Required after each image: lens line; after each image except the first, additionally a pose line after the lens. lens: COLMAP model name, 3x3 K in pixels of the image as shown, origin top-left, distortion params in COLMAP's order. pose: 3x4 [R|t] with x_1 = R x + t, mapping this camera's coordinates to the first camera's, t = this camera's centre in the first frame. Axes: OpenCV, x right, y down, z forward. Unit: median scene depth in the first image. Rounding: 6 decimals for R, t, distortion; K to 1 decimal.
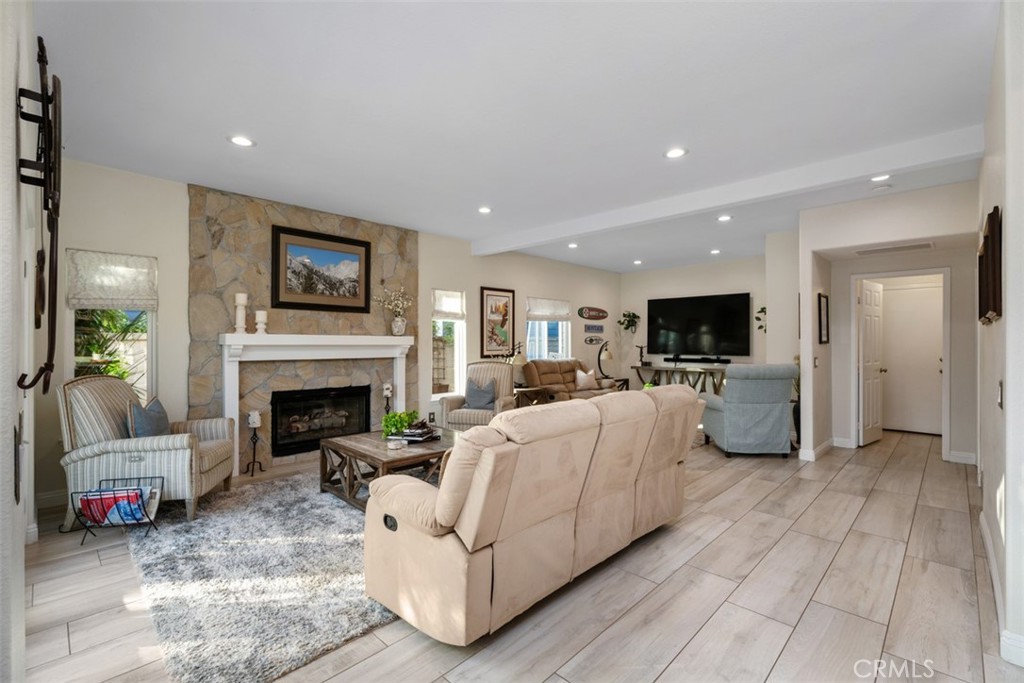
lens RADIAL K [[456.0, 0, 510.6], [0, 456.0, 343.8], [0, 0, 1]] dist [-0.009022, 0.000029]
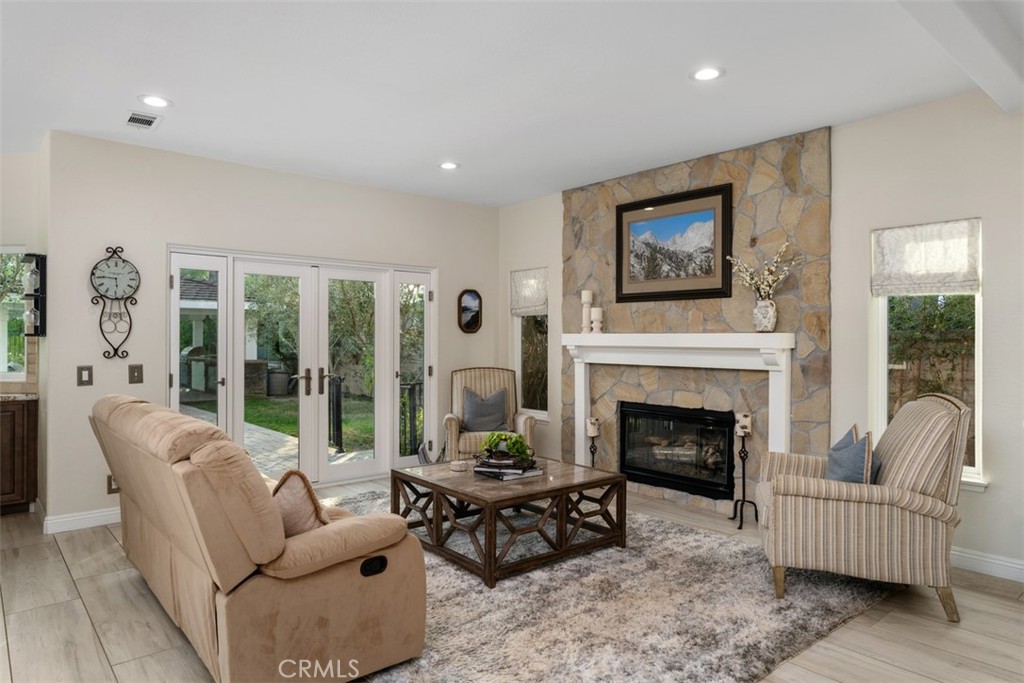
lens RADIAL K [[640.7, 0, 511.2], [0, 640.7, 334.3], [0, 0, 1]] dist [-0.002392, 0.005337]
pose [[-0.095171, -0.004753, -0.995450, 0.652319], [-0.000916, 0.999989, -0.004687, -0.012559], [0.995461, 0.000466, -0.095174, 0.861362]]
